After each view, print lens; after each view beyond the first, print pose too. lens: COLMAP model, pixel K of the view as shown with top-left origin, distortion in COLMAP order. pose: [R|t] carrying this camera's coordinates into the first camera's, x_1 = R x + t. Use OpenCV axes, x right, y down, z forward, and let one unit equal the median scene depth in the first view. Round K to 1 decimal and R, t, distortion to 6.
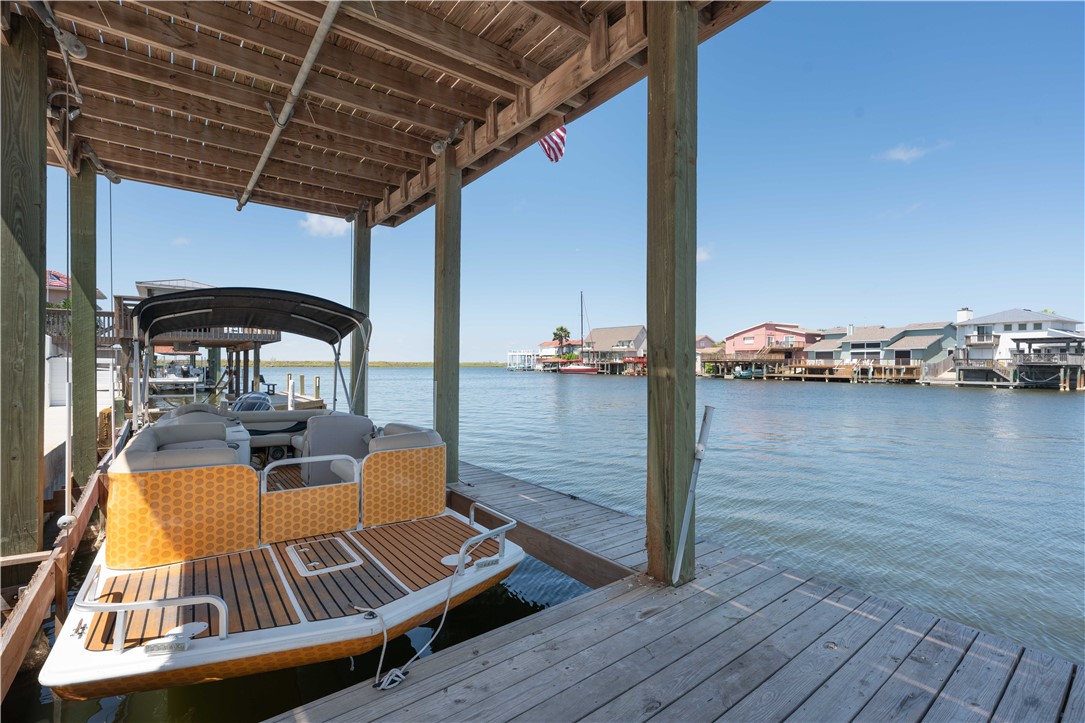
lens RADIAL K [[483.8, 0, 558.7], [0, 483.8, 365.9], [0, 0, 1]] dist [-0.001707, -0.000233]
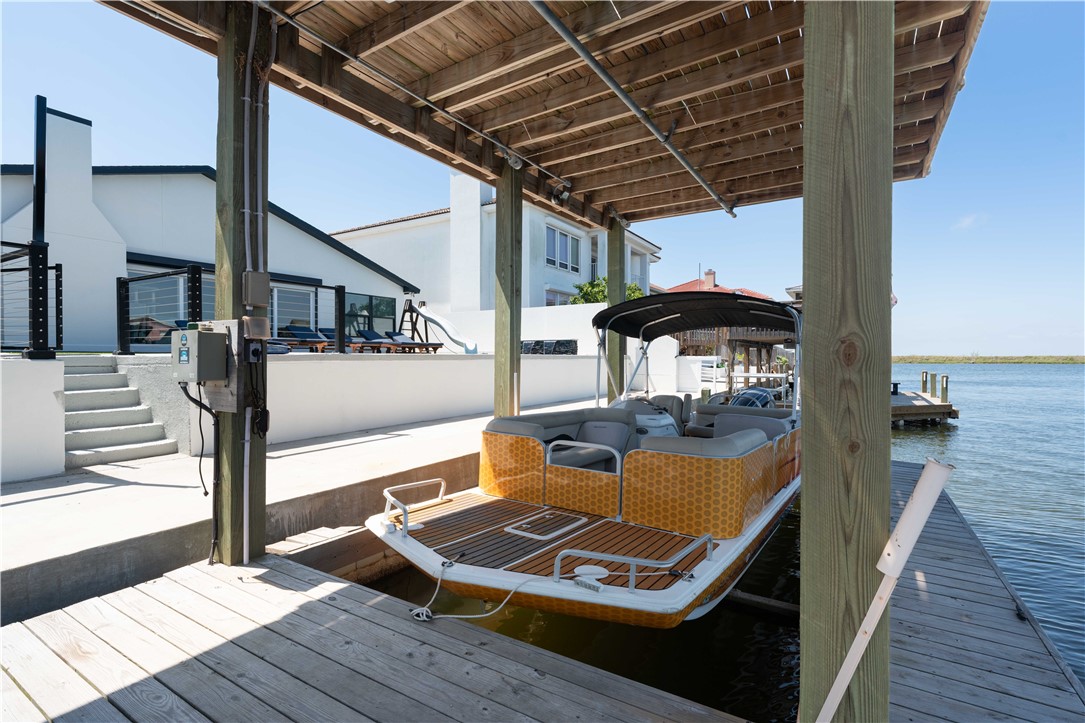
lens RADIAL K [[509.7, 0, 542.5], [0, 509.7, 361.5], [0, 0, 1]] dist [0.002569, -0.000475]
pose [[0.325400, -0.000720, -0.945576, 0.599421], [0.000316, 1.000000, -0.000653, -0.003083], [0.945577, -0.000086, 0.325400, 0.515785]]
